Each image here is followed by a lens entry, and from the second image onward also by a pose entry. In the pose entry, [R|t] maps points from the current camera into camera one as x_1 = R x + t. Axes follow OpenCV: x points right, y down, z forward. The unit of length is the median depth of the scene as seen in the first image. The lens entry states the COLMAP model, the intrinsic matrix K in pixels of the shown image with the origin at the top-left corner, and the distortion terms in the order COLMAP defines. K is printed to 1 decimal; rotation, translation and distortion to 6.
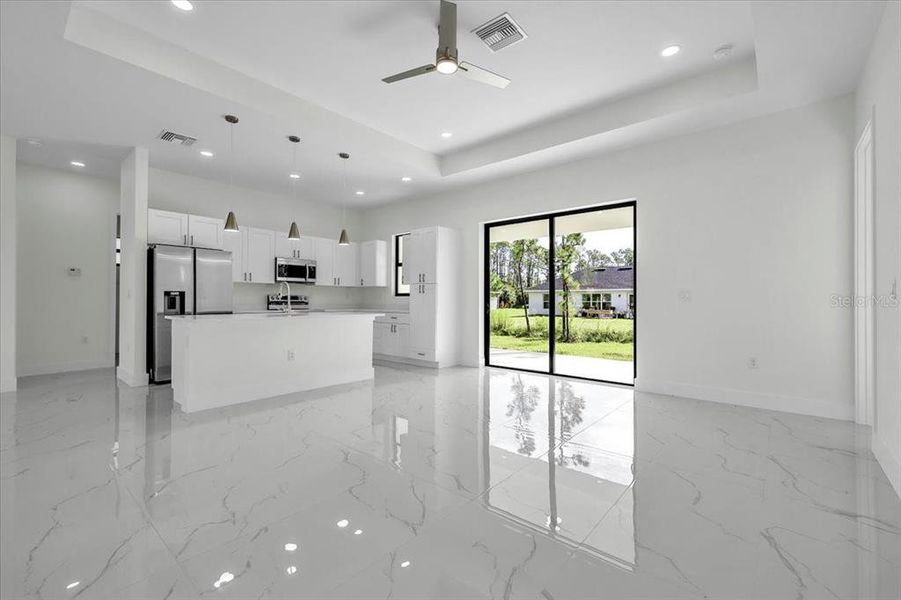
lens RADIAL K [[380.0, 0, 450.2], [0, 380.0, 300.3], [0, 0, 1]] dist [-0.001190, -0.000170]
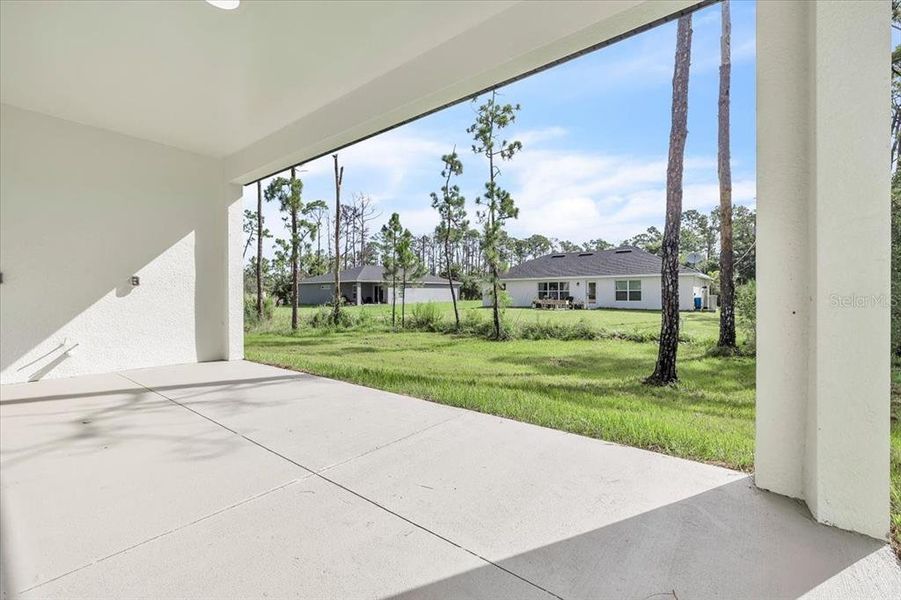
lens RADIAL K [[380.0, 0, 449.4], [0, 380.0, 298.9], [0, 0, 1]] dist [-0.001190, -0.000170]
pose [[0.998491, -0.010463, 0.053912, 0.104010], [0.009690, 0.999847, 0.014583, 0.007503], [-0.054056, -0.014038, 0.998439, 0.137349]]
